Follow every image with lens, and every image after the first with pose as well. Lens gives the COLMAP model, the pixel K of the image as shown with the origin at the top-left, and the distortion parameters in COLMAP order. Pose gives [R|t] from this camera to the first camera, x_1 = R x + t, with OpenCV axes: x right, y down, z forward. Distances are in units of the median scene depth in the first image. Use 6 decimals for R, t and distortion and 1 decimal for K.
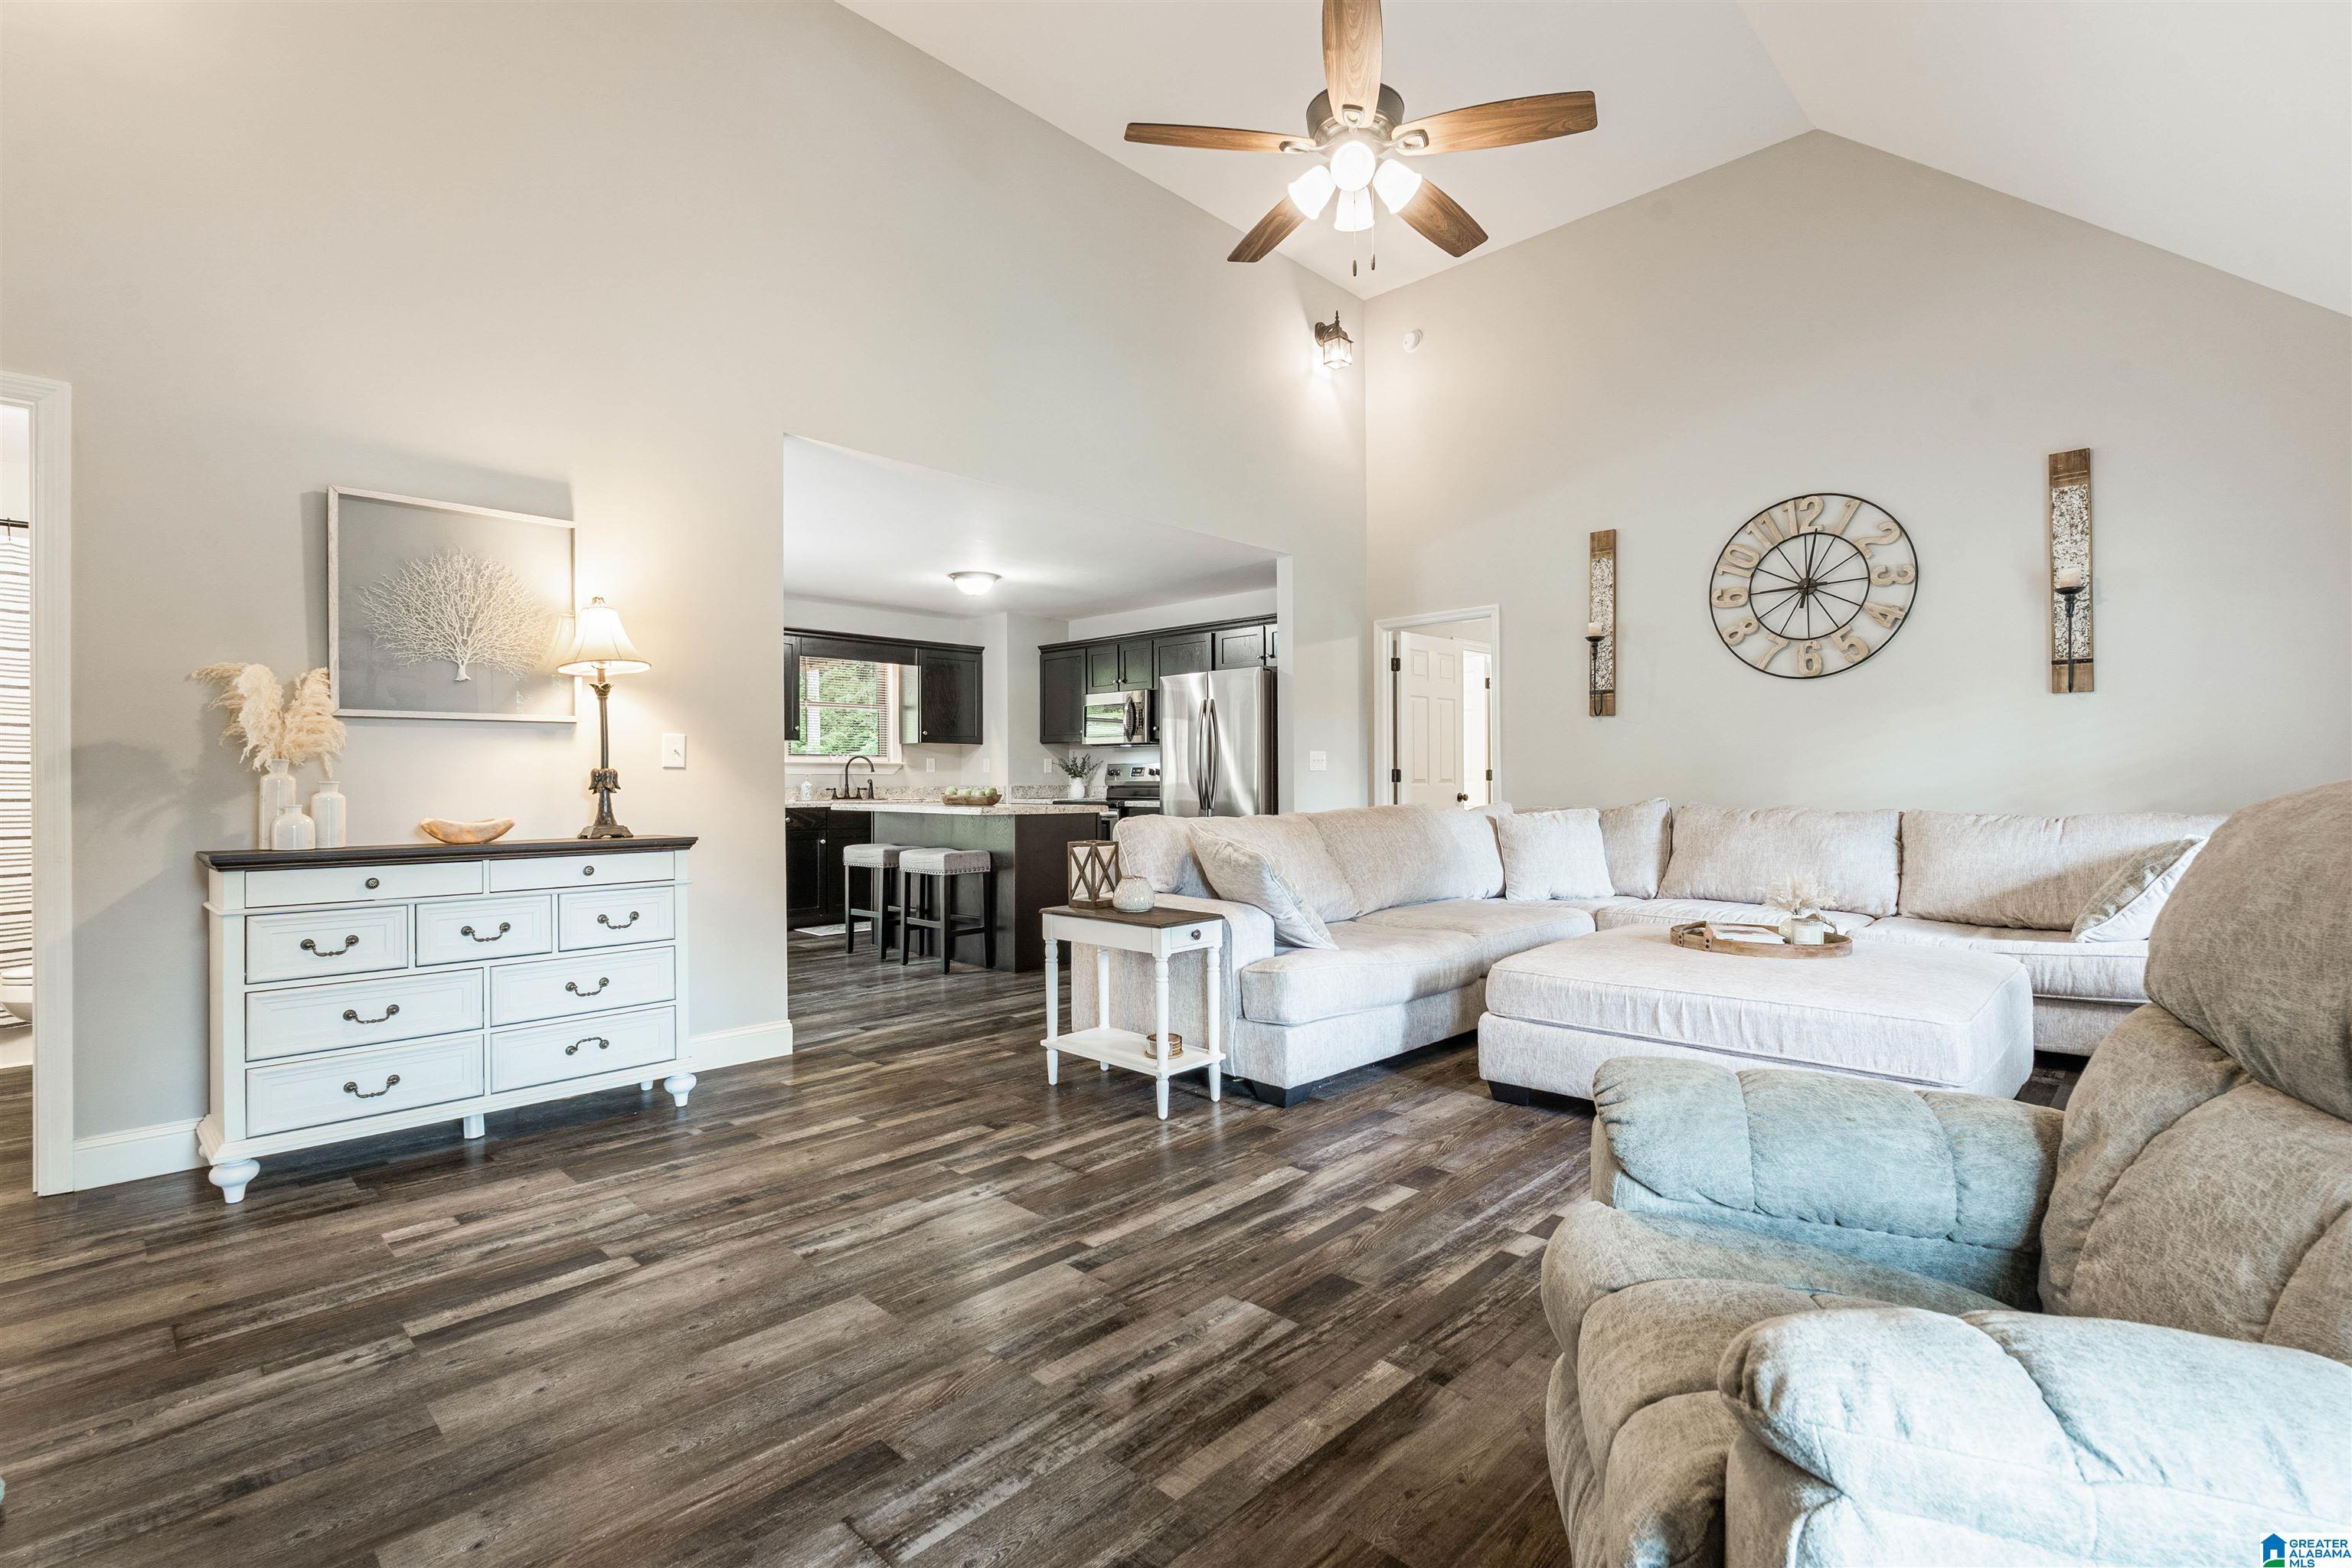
lens RADIAL K [[1065.9, 0, 1175.4], [0, 1065.9, 779.8], [0, 0, 1]] dist [-0.009044, 0.001855]
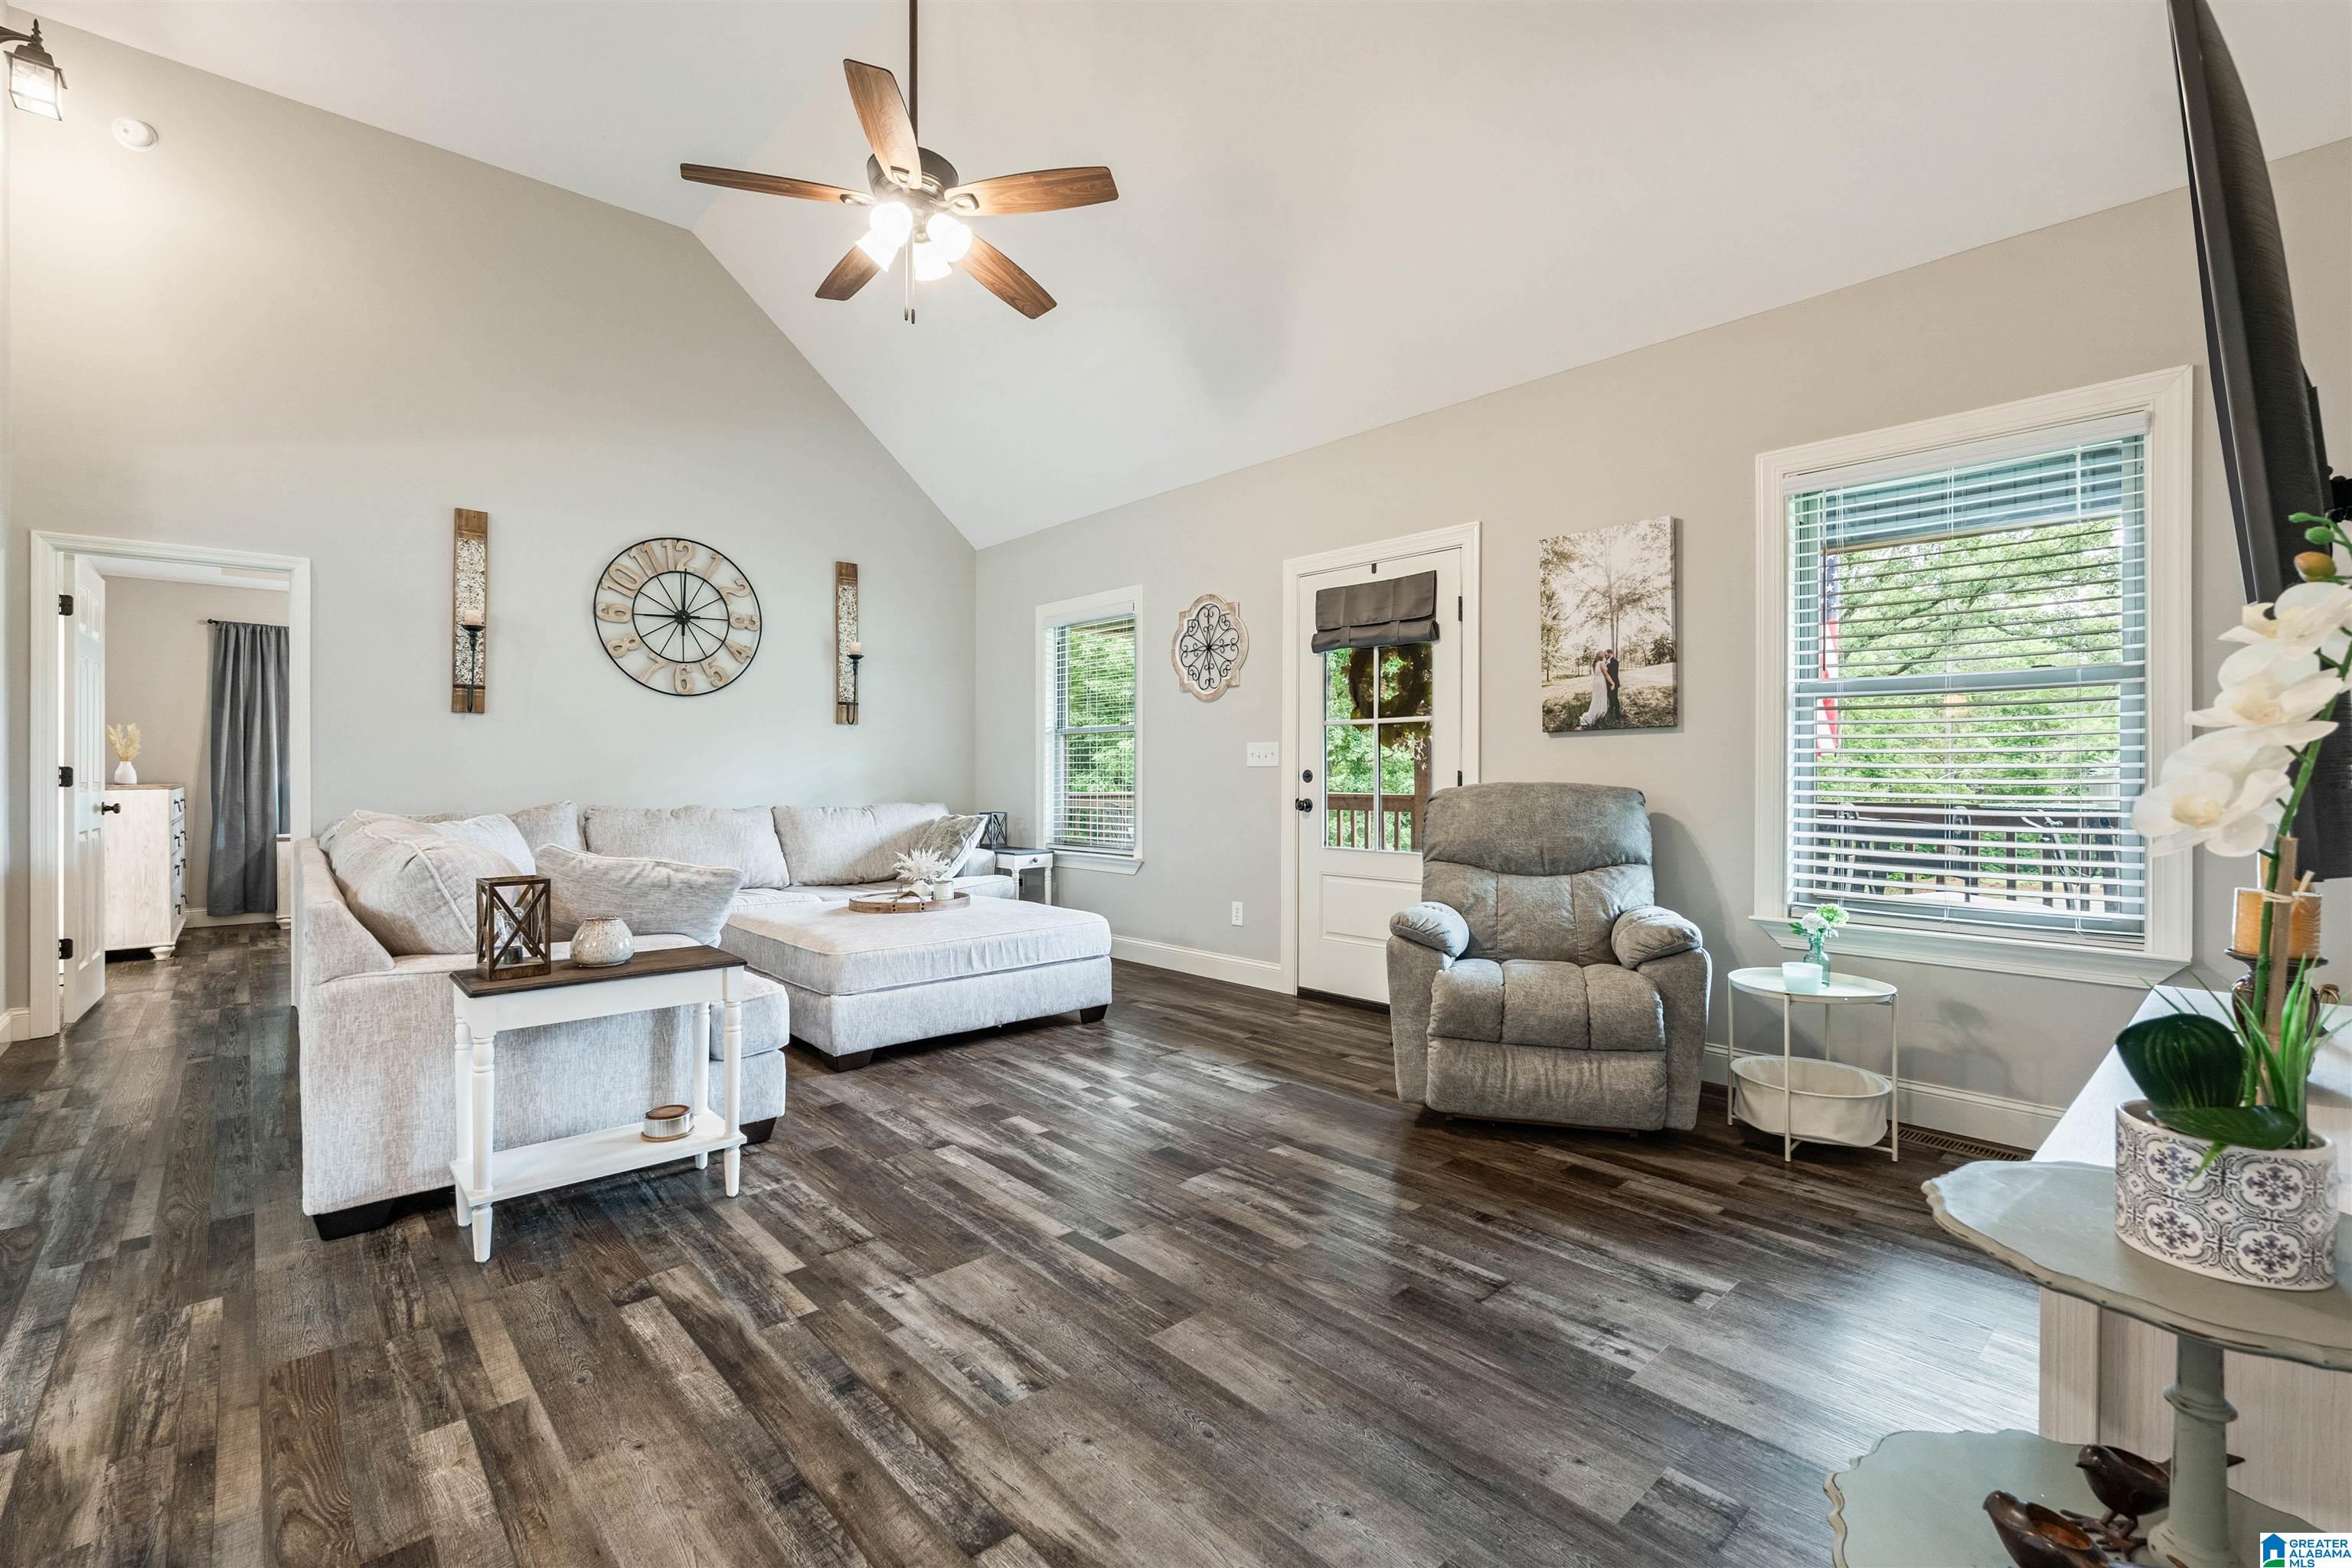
lens RADIAL K [[1065.9, 0, 1160.8], [0, 1065.9, 774.4], [0, 0, 1]] dist [-0.009044, 0.001855]
pose [[0.056716, 0.005305, 0.998376, -0.899021], [-0.001501, 0.999985, -0.005228, -0.006473], [-0.998389, -0.001202, 0.056723, 0.679782]]
